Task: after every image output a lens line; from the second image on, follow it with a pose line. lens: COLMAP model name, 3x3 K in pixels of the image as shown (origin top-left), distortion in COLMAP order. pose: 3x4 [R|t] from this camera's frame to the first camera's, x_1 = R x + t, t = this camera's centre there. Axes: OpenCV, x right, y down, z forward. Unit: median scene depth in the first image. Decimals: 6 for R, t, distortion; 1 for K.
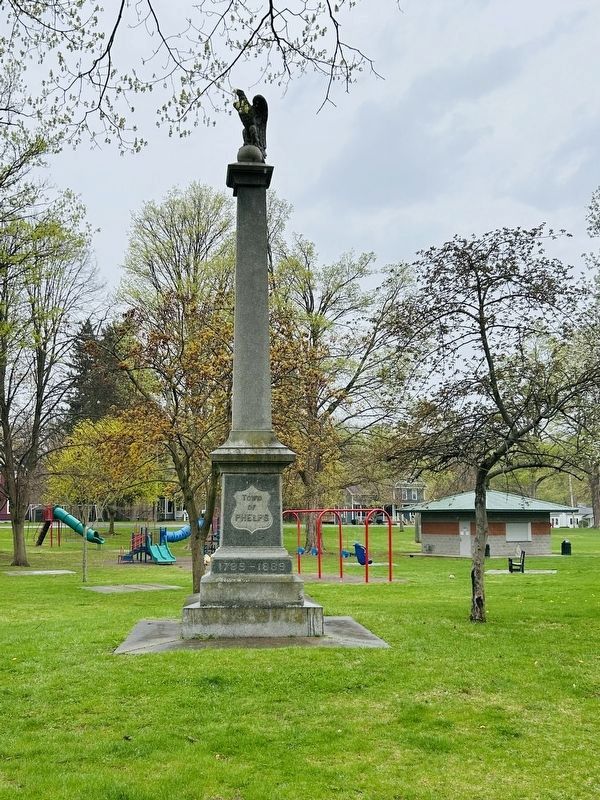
lens RADIAL K [[830.2, 0, 292.5], [0, 830.2, 400.7], [0, 0, 1]] dist [-0.023374, 0.000000]
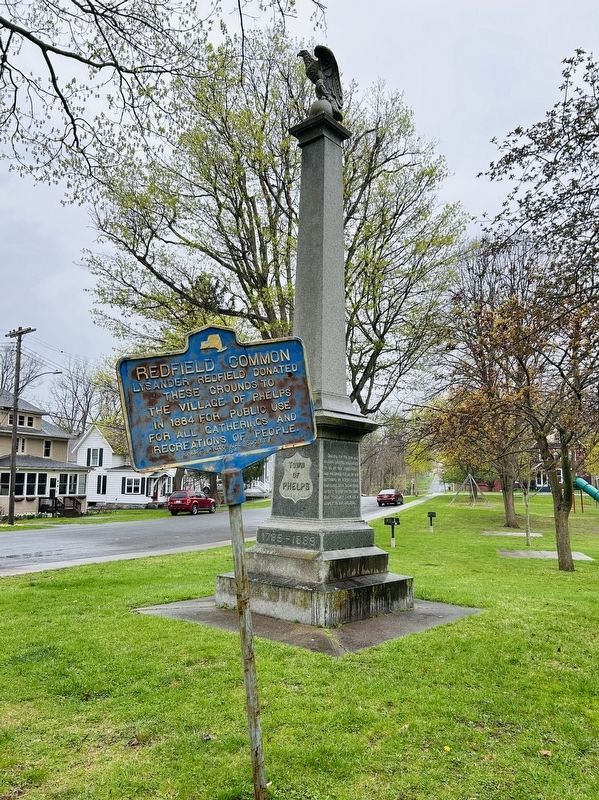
lens RADIAL K [[615.7, 0, 300.4], [0, 615.7, 397.8], [0, 0, 1]] dist [-0.001842, -0.000393]
pose [[0.658010, -0.098514, -0.746537, 0.479793], [0.096212, 0.994279, -0.046403, 0.074159], [0.746837, -0.041292, 0.663724, 0.544365]]
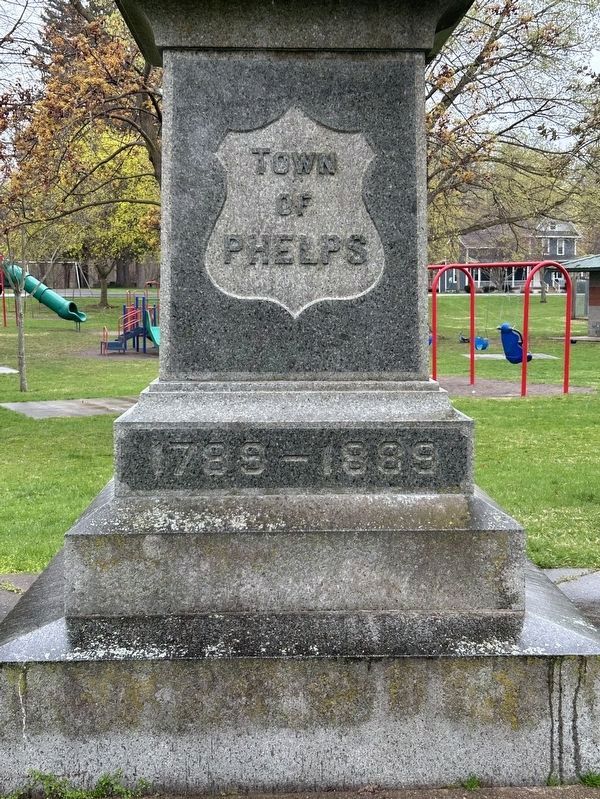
lens RADIAL K [[1064.8, 0, 295.7], [0, 1064.8, 402.0], [0, 0, 1]] dist [0.173218, 0.000000]
pose [[0.997546, 0.006811, -0.069680, -0.027389], [0.010603, 0.969080, 0.246518, 0.107925], [0.069205, -0.246652, 0.966630, 0.697637]]
